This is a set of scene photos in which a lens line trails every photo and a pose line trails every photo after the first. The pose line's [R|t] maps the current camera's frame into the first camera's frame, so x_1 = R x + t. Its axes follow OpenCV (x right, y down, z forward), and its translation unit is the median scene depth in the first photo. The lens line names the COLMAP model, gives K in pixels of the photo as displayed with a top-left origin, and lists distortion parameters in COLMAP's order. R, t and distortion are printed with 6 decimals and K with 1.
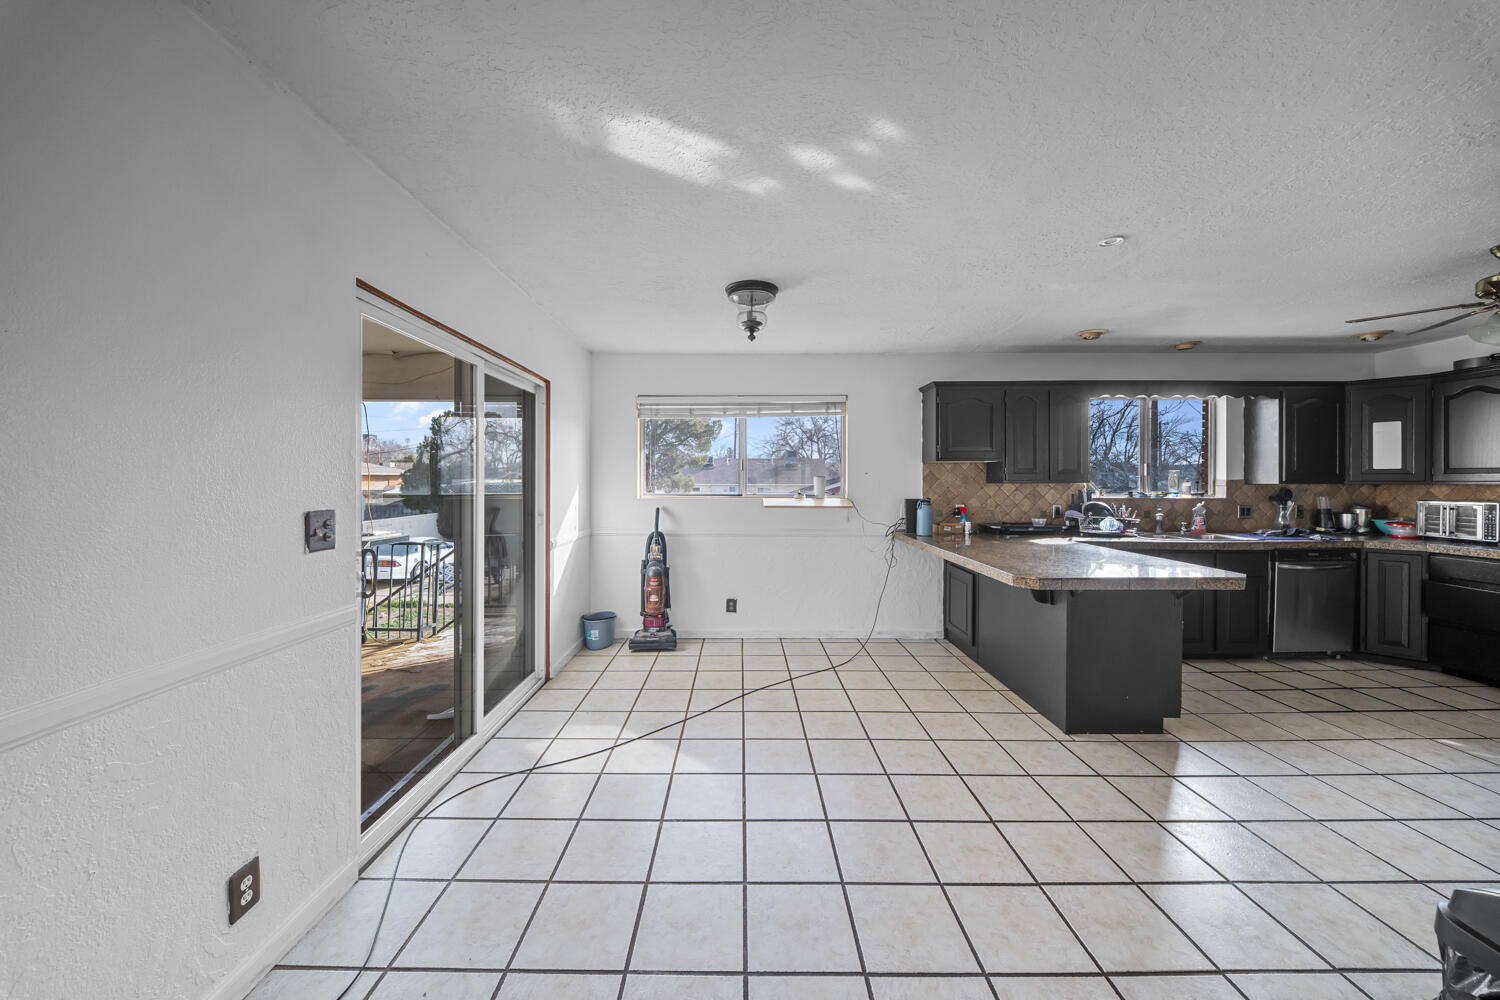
lens RADIAL K [[526.3, 0, 746.6], [0, 526.3, 485.1], [0, 0, 1]] dist [0.005048, -0.000884]
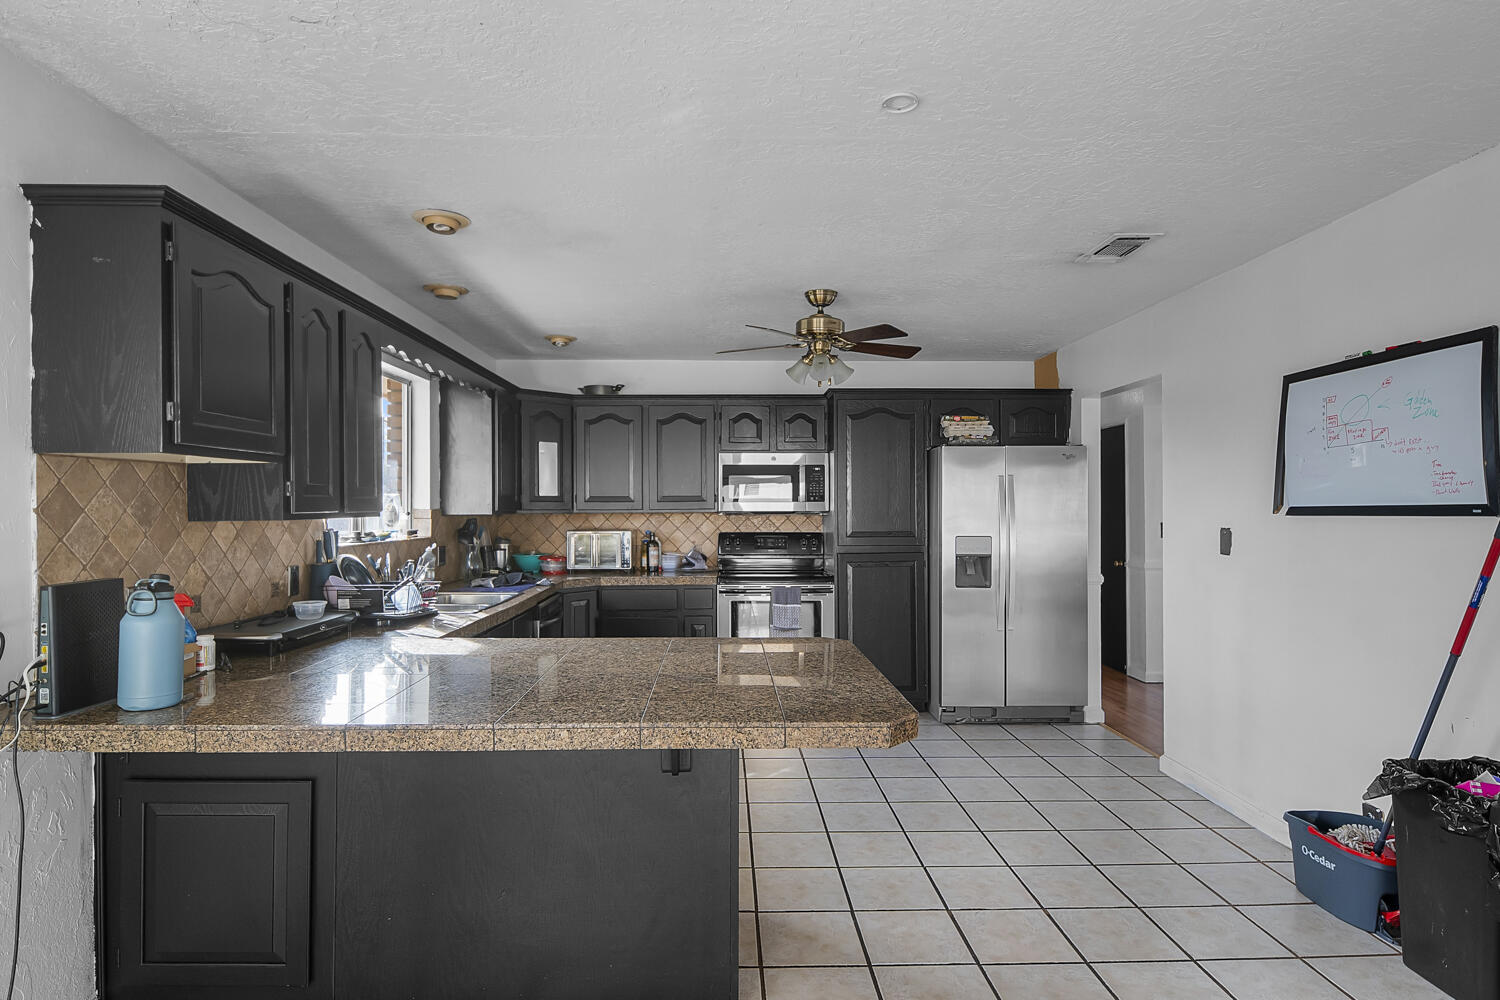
lens RADIAL K [[797.7, 0, 747.0], [0, 797.7, 508.5], [0, 0, 1]] dist [0.016675, -0.001661]
pose [[-0.011481, -0.003681, 0.999927, -0.109751], [0.008237, 0.999959, 0.003775, -0.012075], [-0.999900, 0.008280, -0.011451, 0.672841]]
